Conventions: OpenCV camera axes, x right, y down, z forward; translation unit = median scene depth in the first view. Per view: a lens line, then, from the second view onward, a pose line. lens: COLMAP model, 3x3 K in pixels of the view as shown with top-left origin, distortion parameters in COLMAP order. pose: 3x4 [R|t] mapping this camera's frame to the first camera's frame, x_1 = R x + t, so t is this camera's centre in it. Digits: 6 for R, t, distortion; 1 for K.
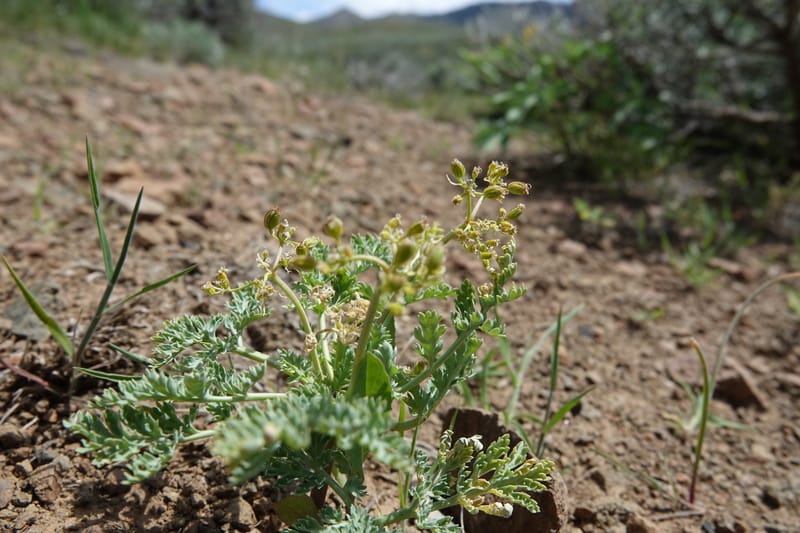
lens RADIAL K [[609.0, 0, 400.0], [0, 609.0, 266.5], [0, 0, 1]] dist [0.015934, -0.034104]
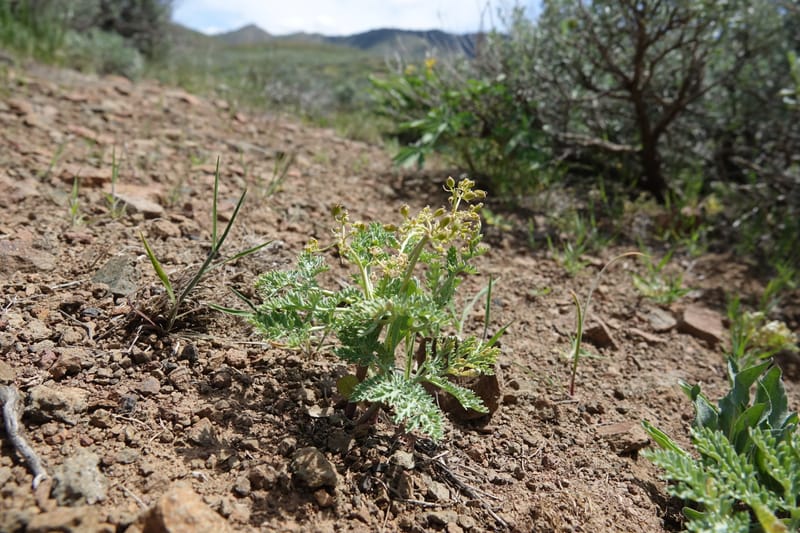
lens RADIAL K [[609.0, 0, 400.0], [0, 609.0, 266.5], [0, 0, 1]] dist [0.015934, -0.034104]
pose [[0.983665, 0.000470, 0.180008, -0.188478], [0.003316, 0.999780, -0.020733, 0.063121], [-0.179978, 0.020992, 0.983447, -0.370899]]
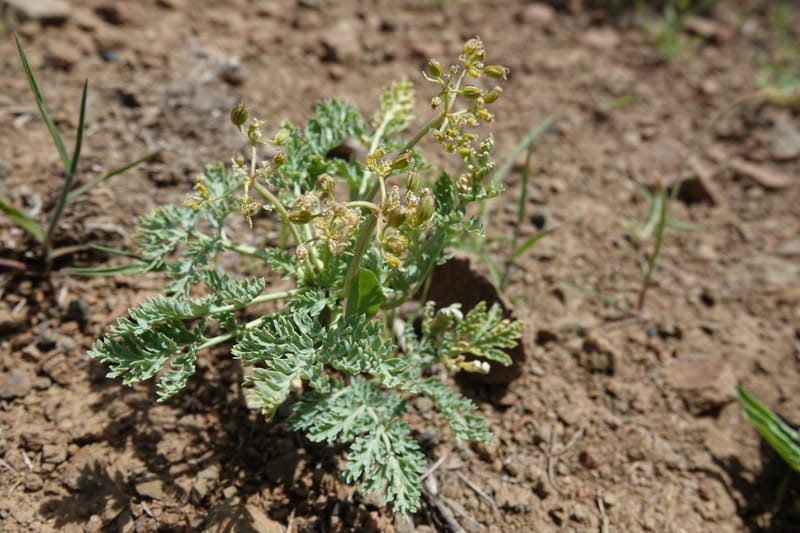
lens RADIAL K [[665.9, 0, 400.0], [0, 665.9, 266.5], [0, 0, 1]] dist [-0.008248, -0.007091]
pose [[0.994525, -0.079755, 0.067528, -0.027987], [0.046329, 0.915701, 0.399181, -0.149227], [-0.093672, -0.393867, 0.914382, -0.036286]]
